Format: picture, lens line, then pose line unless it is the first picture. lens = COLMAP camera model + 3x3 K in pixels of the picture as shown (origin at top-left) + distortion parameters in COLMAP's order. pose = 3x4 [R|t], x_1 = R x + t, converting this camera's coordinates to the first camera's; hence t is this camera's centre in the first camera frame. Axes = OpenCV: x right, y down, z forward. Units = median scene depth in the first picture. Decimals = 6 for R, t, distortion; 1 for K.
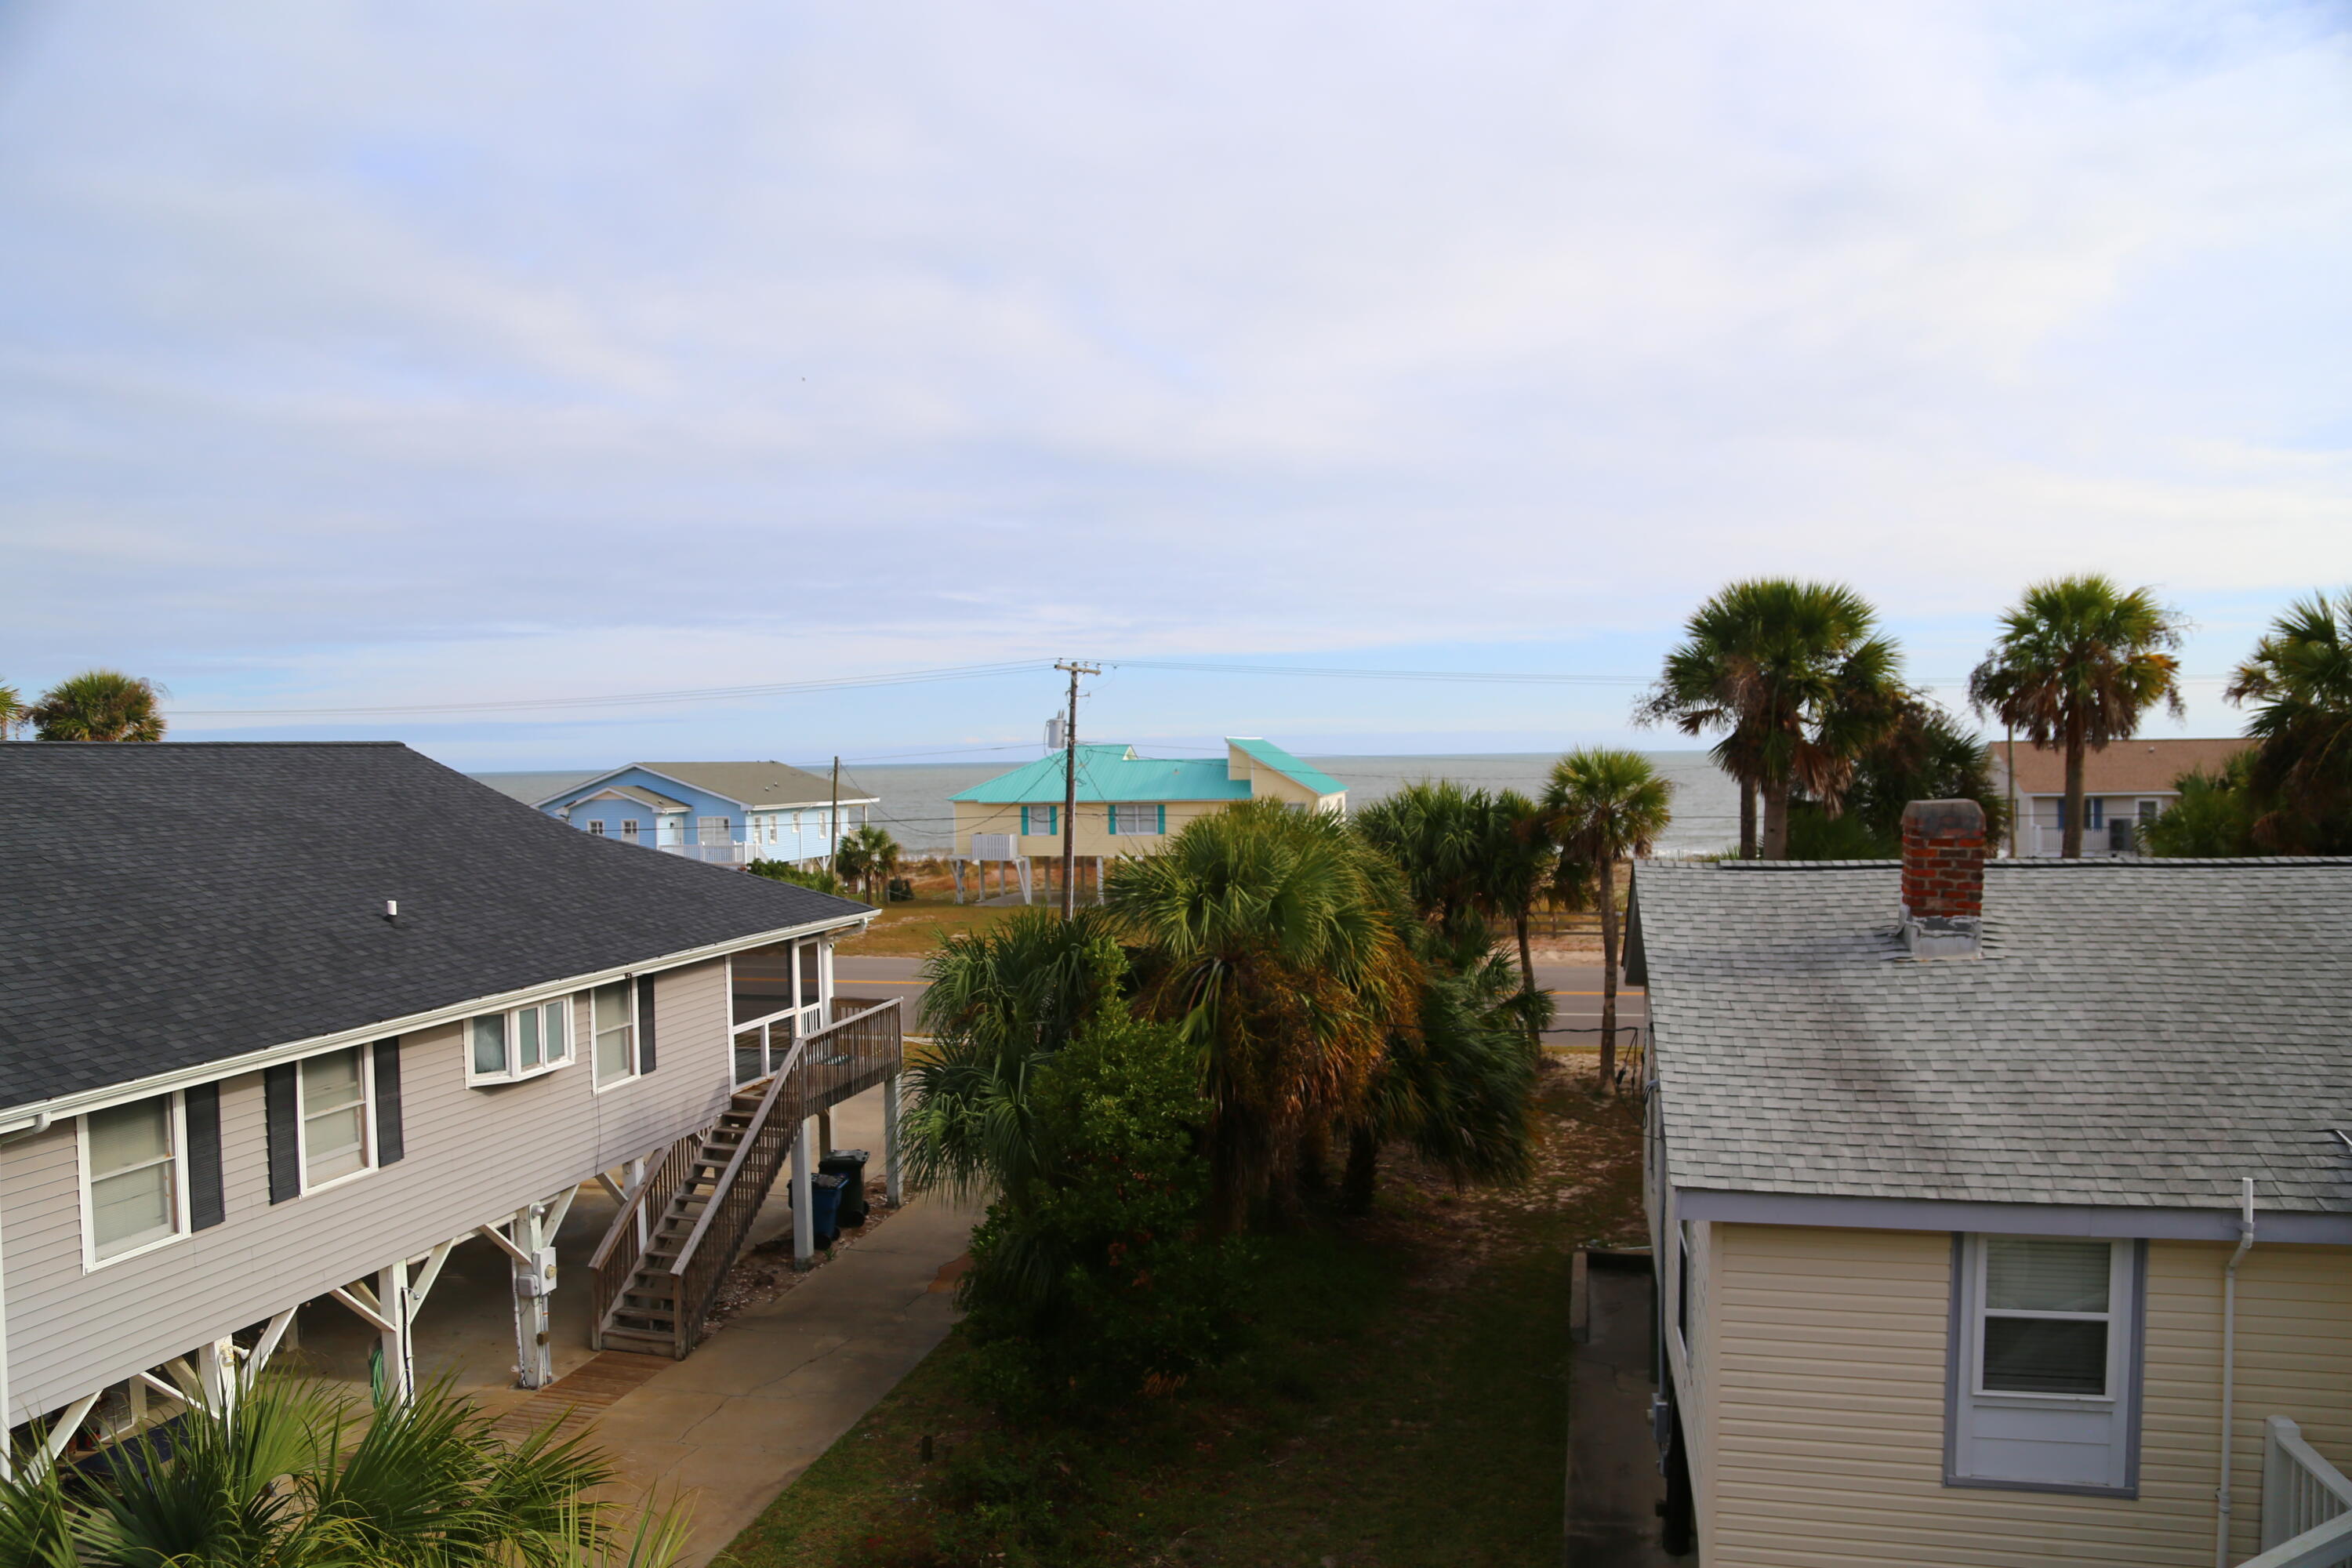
lens RADIAL K [[1580.1, 0, 1167.9], [0, 1580.1, 796.0], [0, 0, 1]] dist [-0.131680, 0.070400]
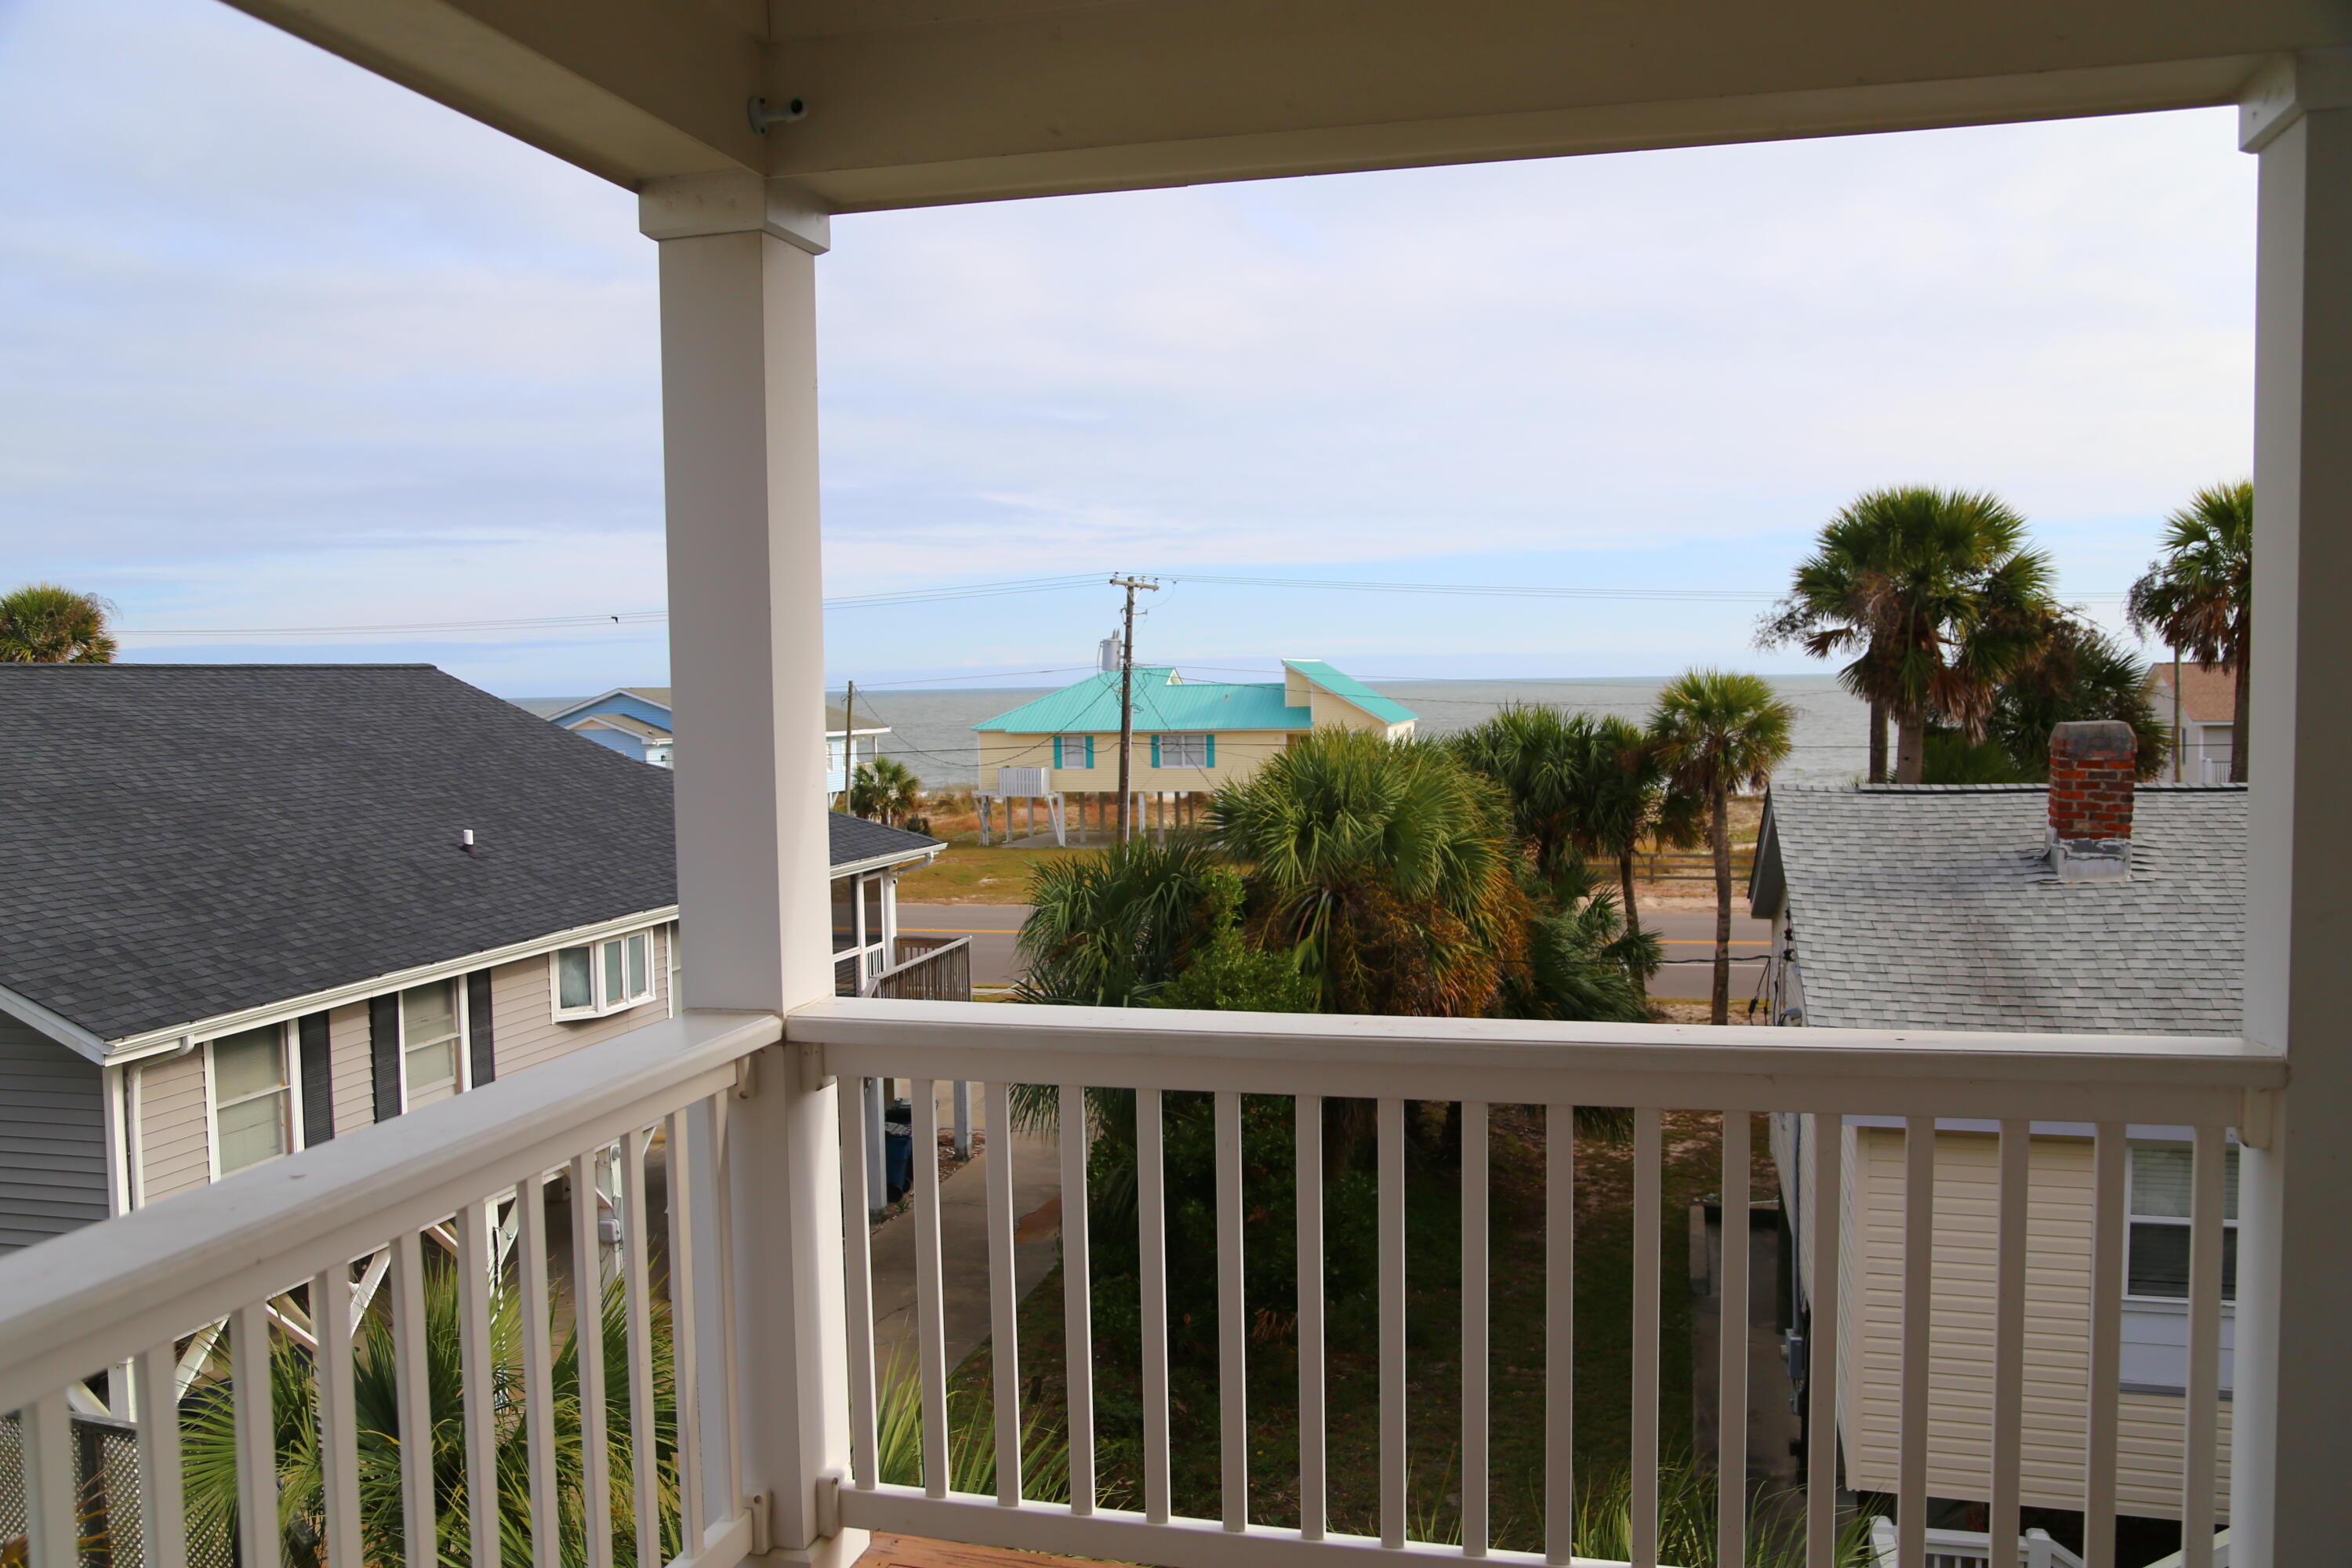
lens RADIAL K [[1797.8, 0, 1175.3], [0, 1797.8, 794.1], [0, 0, 1]] dist [-0.083824, 0.071707]
pose [[0.999901, 0.000297, -0.014043, -0.043849], [0.000233, 0.999290, 0.037680, 0.003915], [0.014045, -0.037679, 0.999191, -0.092152]]
